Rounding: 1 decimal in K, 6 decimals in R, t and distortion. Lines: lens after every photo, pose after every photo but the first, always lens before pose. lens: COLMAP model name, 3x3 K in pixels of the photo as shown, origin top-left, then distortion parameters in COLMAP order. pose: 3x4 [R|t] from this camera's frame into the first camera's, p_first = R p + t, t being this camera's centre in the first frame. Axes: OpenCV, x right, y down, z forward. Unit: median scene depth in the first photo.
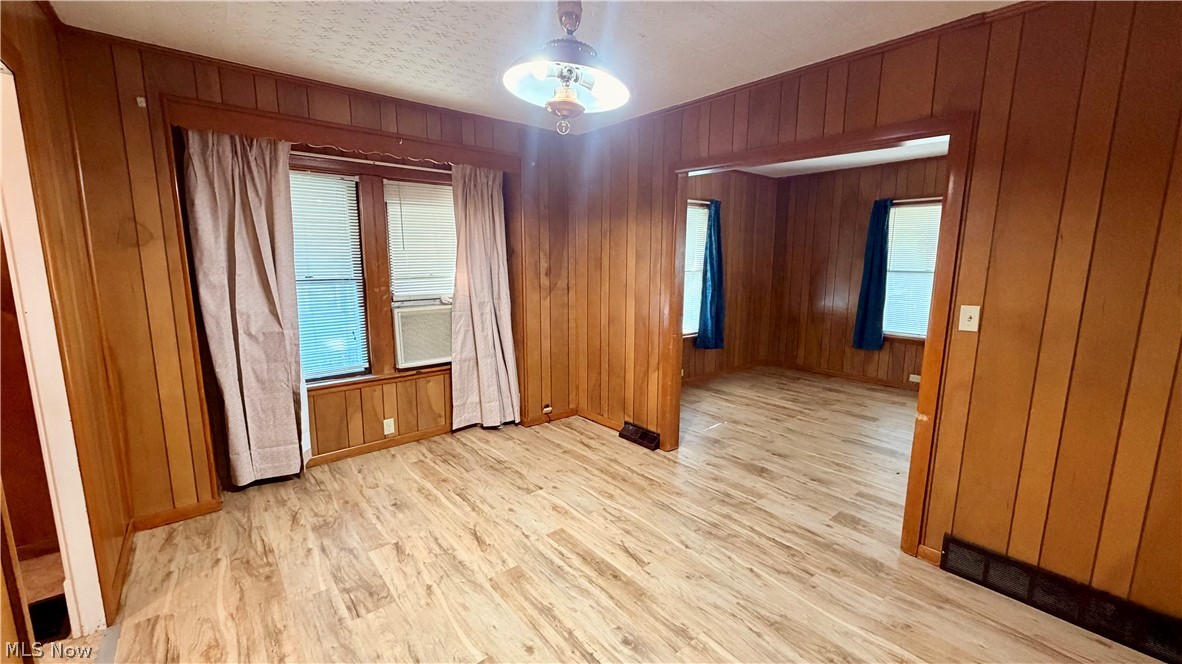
lens RADIAL K [[469.1, 0, 589.9], [0, 469.1, 331.7], [0, 0, 1]] dist [-0.000625, -0.000156]
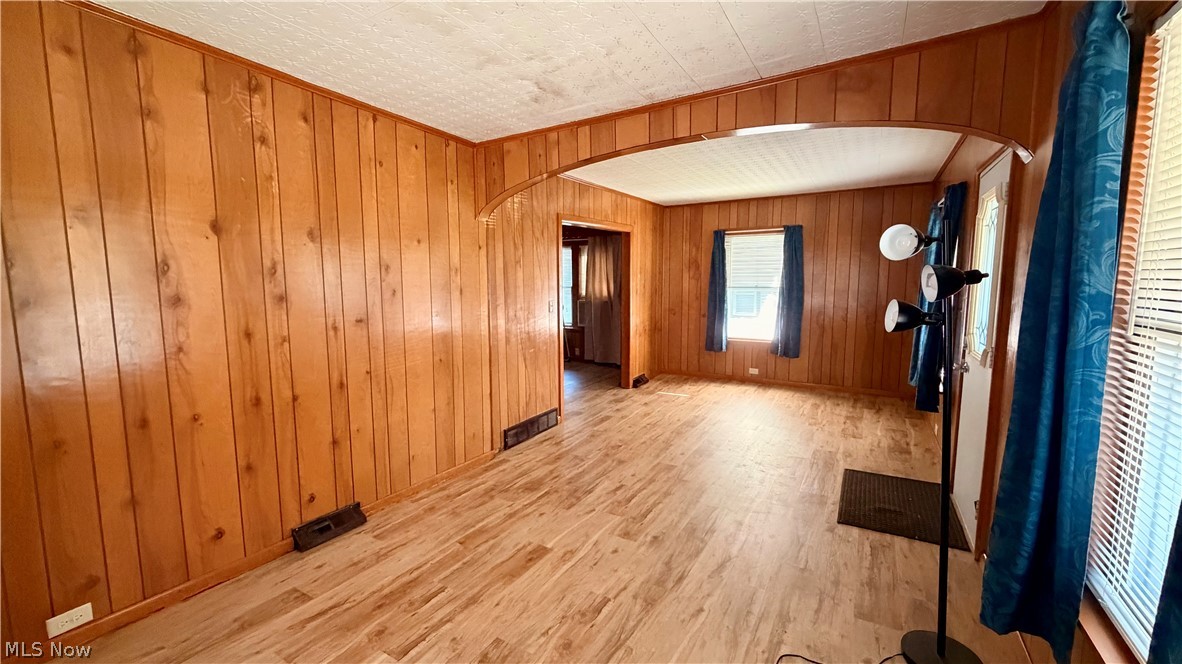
lens RADIAL K [[469.1, 0, 589.9], [0, 469.1, 331.7], [0, 0, 1]] dist [-0.000625, -0.000156]
pose [[0.328698, 0.097138, -0.939426, 1.987238], [-0.137973, 0.988964, 0.053985, -0.034150], [0.934302, 0.111870, 0.338473, 0.308050]]
